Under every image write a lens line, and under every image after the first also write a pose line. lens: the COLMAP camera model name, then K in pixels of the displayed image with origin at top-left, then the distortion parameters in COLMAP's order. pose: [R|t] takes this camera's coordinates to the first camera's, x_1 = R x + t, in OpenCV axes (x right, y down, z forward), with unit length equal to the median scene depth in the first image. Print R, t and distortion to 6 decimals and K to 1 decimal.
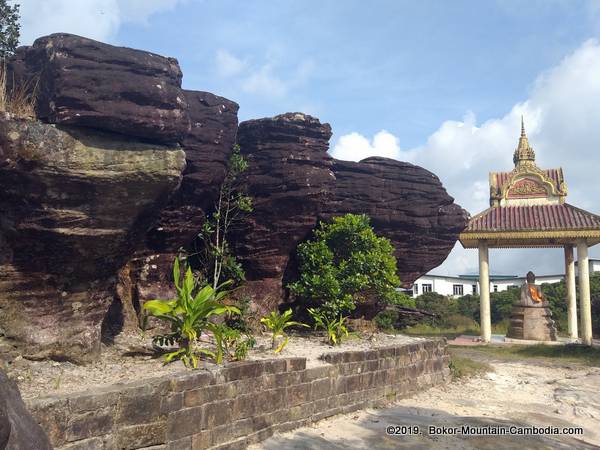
lens RADIAL K [[481.7, 0, 303.0], [0, 481.7, 220.4], [0, 0, 1]] dist [0.098491, -0.174420]
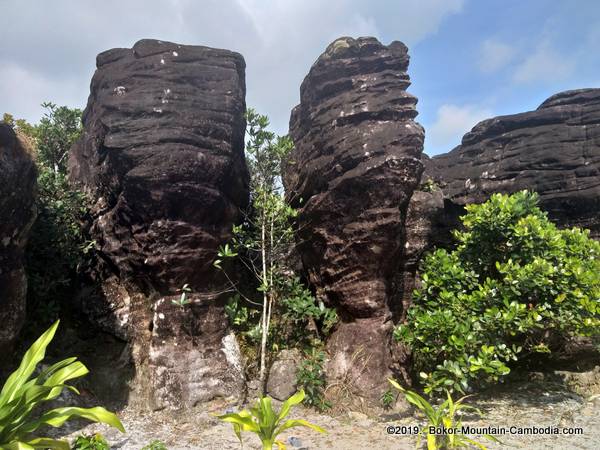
lens RADIAL K [[481.7, 0, 303.0], [0, 481.7, 220.4], [0, 0, 1]] dist [0.098491, -0.174420]
pose [[0.849046, -0.152830, -0.505732, 0.215327], [0.127904, 0.988231, -0.083908, 0.040407], [0.512603, 0.006557, 0.858600, 0.461382]]
